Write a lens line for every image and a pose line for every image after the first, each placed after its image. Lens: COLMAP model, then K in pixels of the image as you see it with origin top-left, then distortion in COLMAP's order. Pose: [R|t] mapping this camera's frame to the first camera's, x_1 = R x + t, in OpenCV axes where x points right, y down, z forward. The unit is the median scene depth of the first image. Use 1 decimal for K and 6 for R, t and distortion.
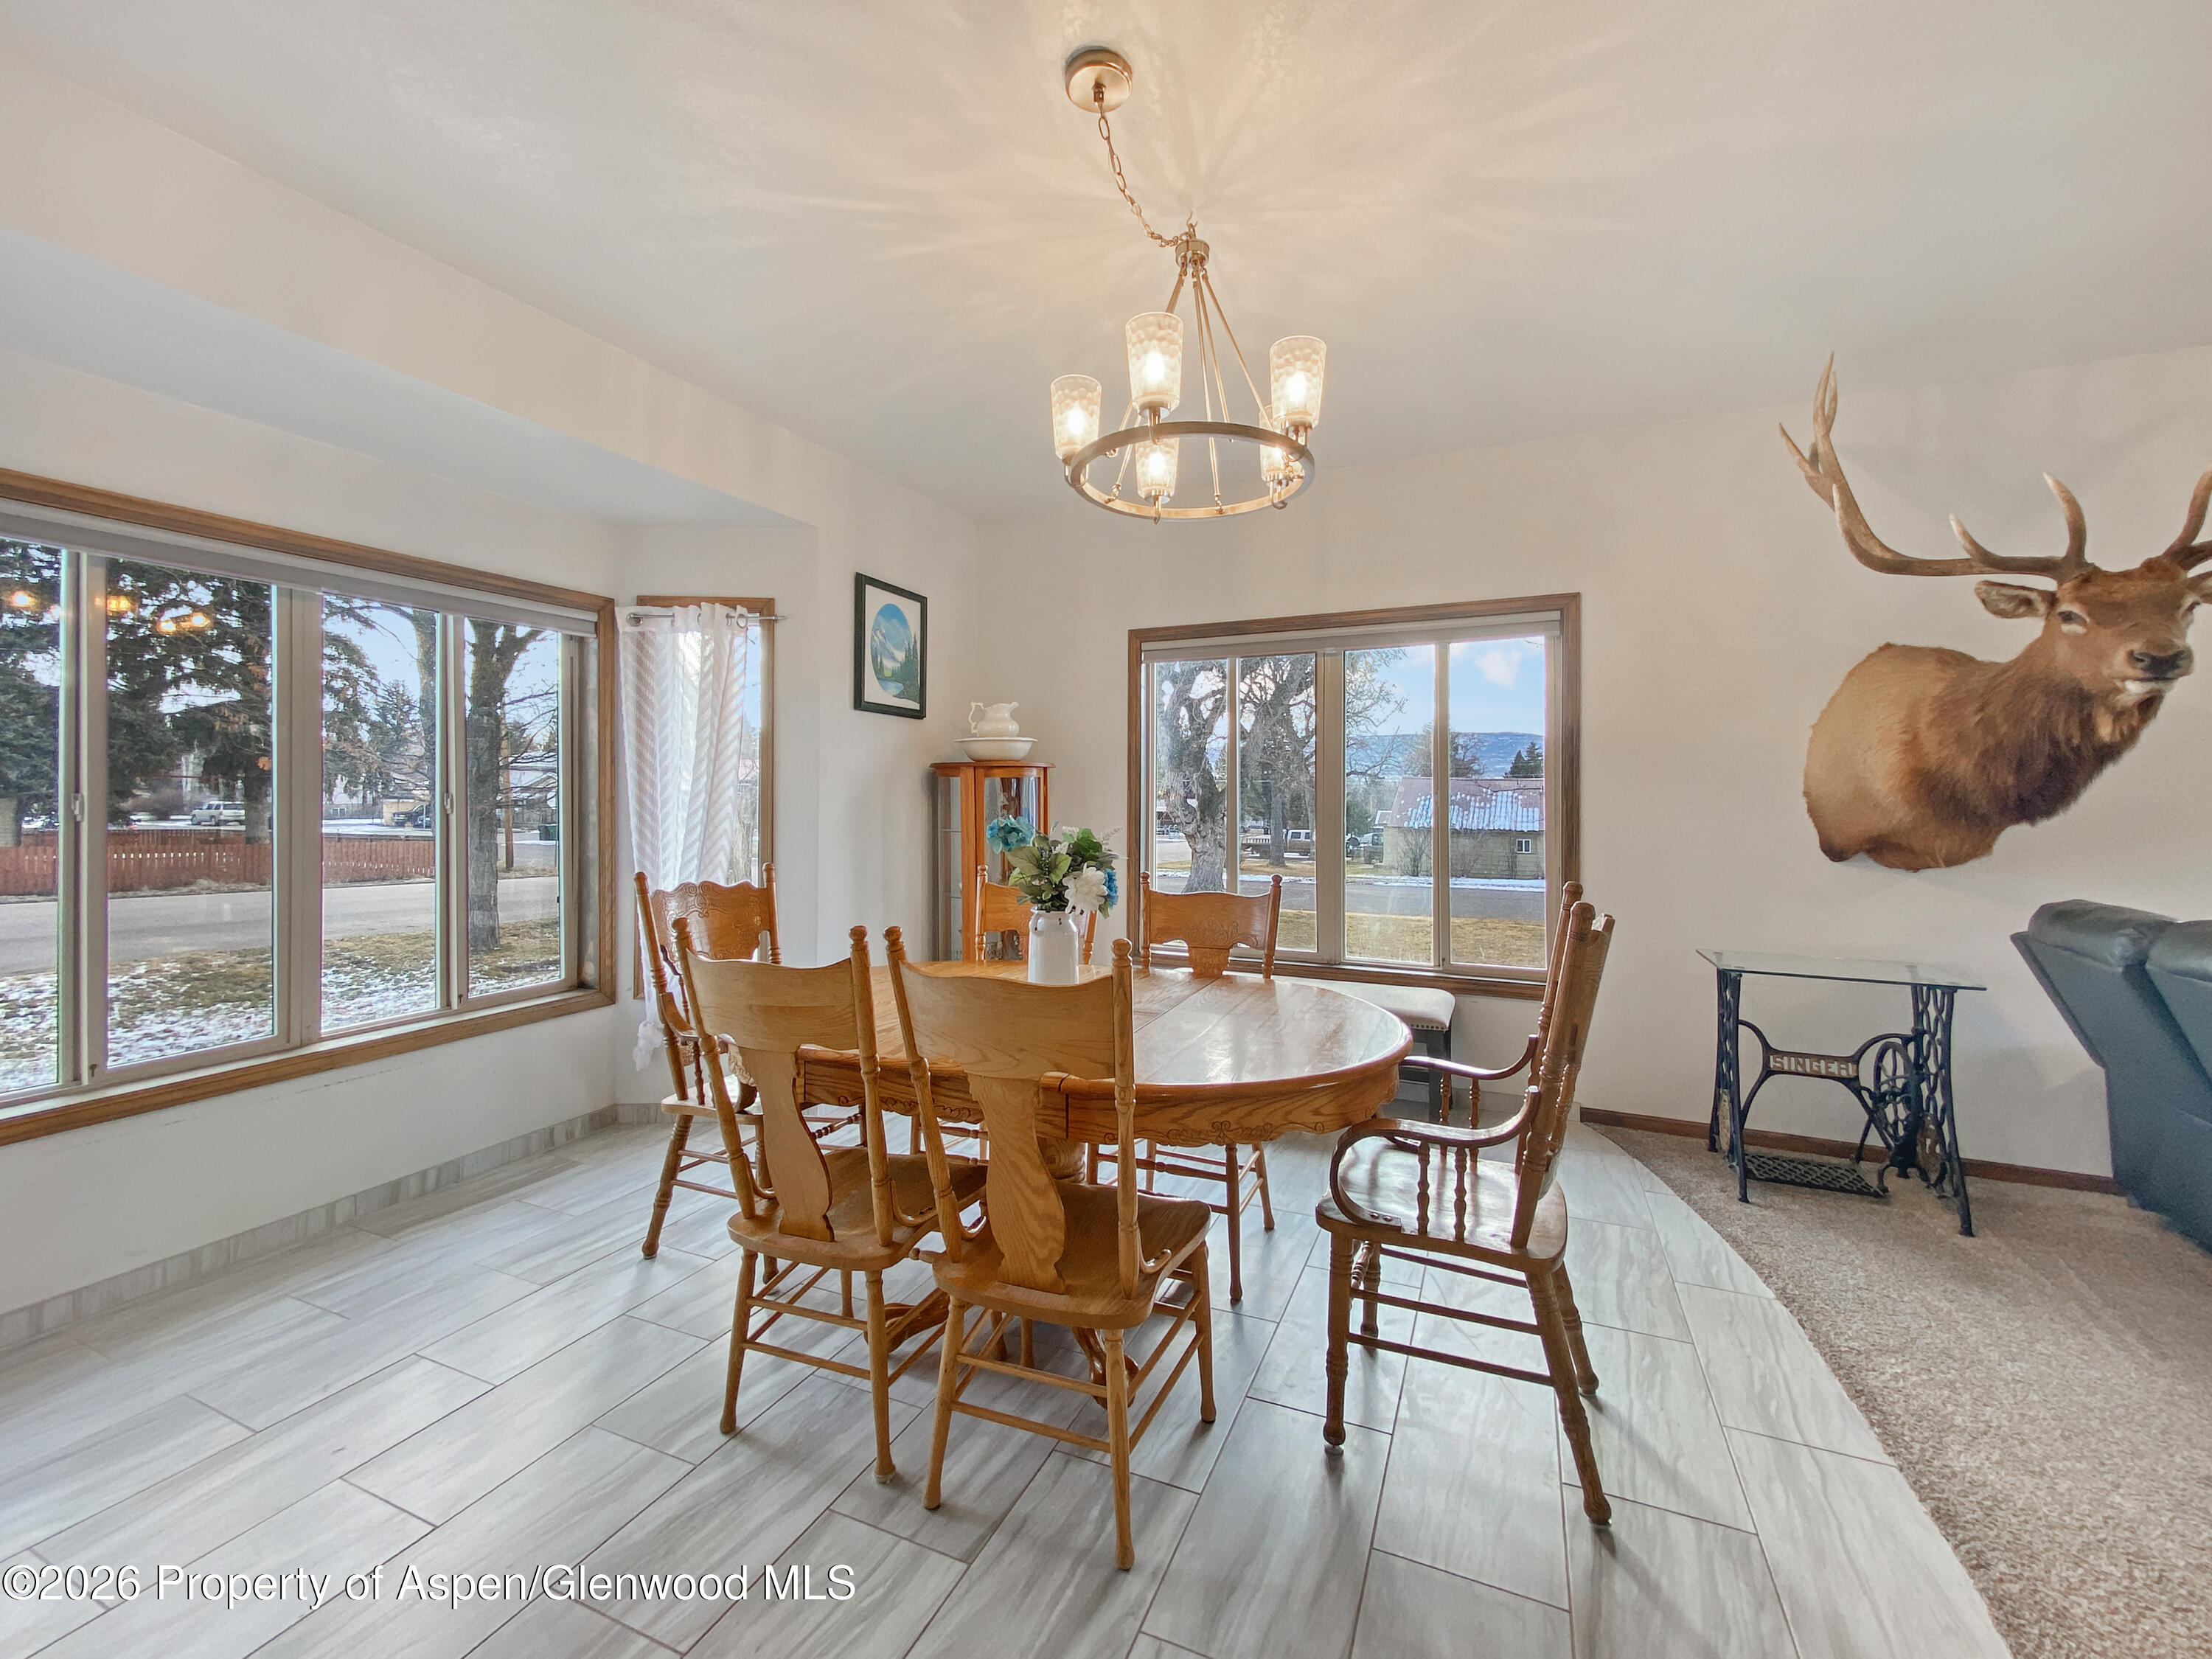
lens RADIAL K [[900.1, 0, 1125.0], [0, 900.1, 787.7], [0, 0, 1]] dist [0.007387, -0.002101]
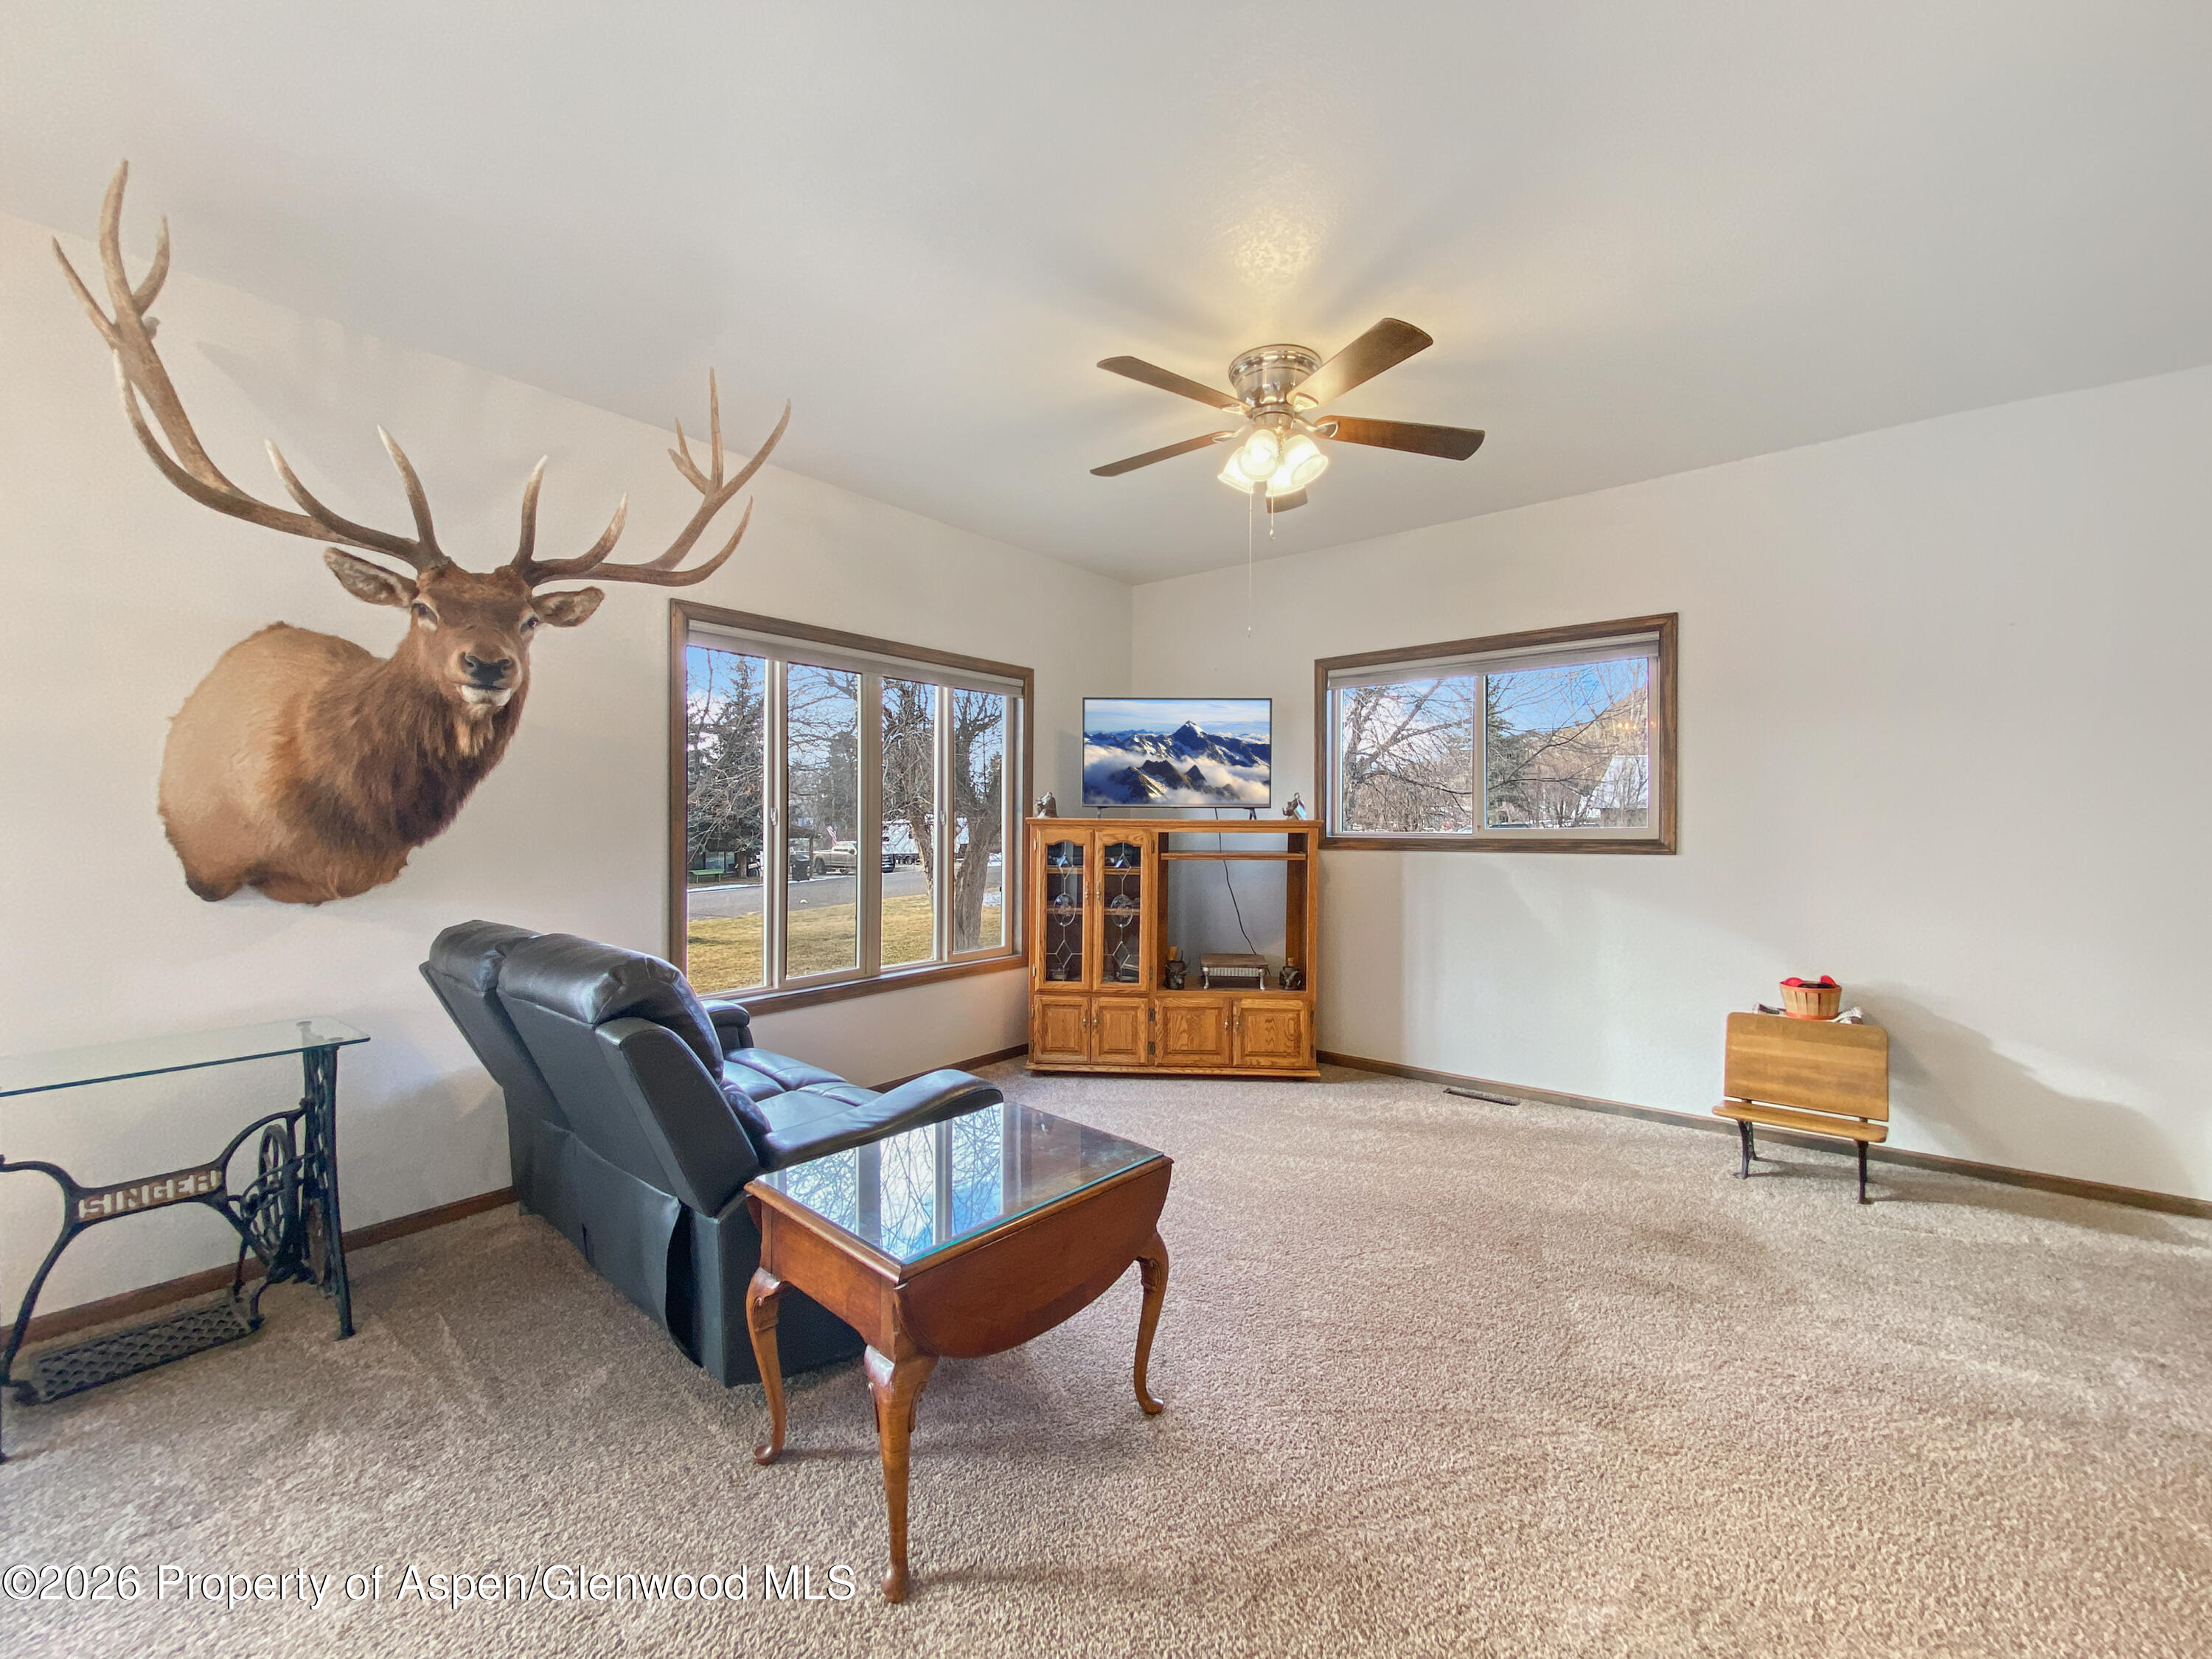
lens RADIAL K [[900.1, 0, 1109.1], [0, 900.1, 825.4], [0, 0, 1]] dist [0.007387, -0.002101]
pose [[0.249627, -0.013893, 0.968242, 0.293676], [-0.006256, 0.999853, 0.015960, 0.002498], [-0.968322, -0.010042, 0.249504, 0.107285]]
